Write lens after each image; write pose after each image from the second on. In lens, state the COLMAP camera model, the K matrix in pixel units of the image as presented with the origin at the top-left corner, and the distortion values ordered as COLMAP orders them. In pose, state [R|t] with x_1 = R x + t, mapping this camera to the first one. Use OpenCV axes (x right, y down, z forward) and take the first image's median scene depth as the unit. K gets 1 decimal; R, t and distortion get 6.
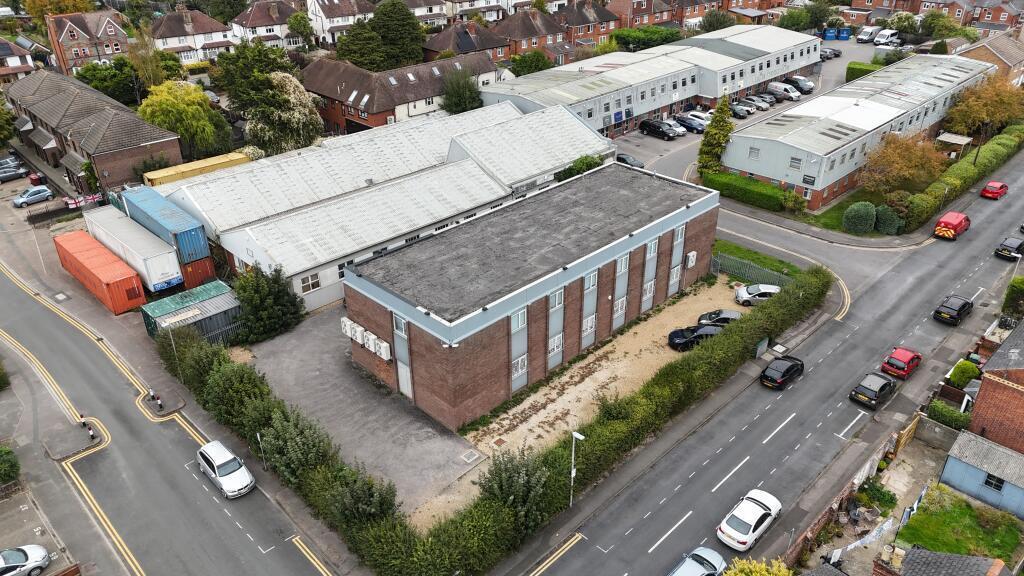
lens RADIAL K [[751.8, 0, 501.4], [0, 751.8, 288.2], [0, 0, 1]] dist [0.004988, -0.000587]
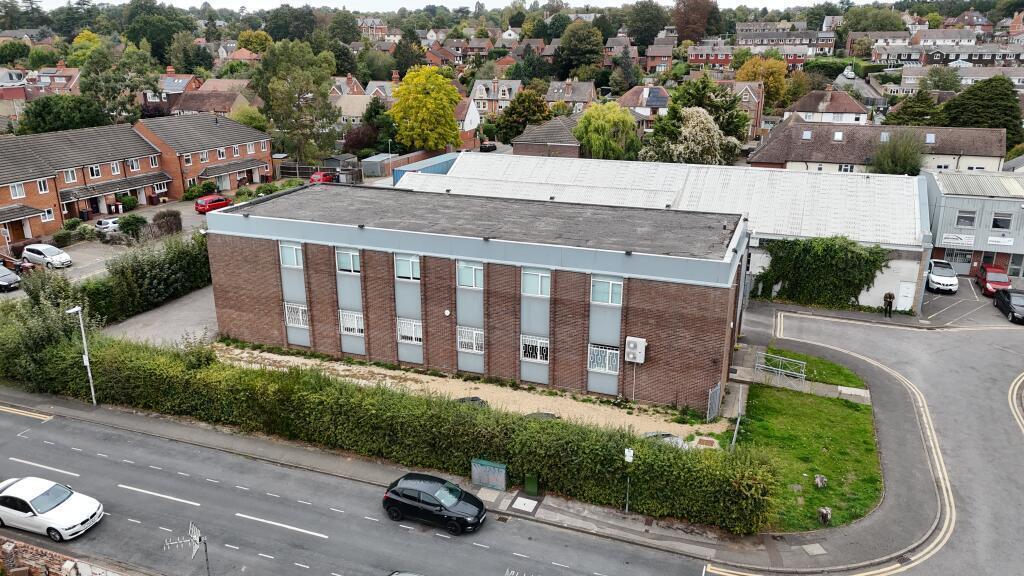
lens RADIAL K [[750.8, 0, 512.0], [0, 750.8, 288.0], [0, 0, 1]] dist [0.030880, 0.000782]
pose [[0.423292, 0.297028, -0.855920, 0.816900], [-0.445888, 0.890694, 0.088583, -0.105527], [0.788674, 0.344148, 0.509465, 0.701051]]
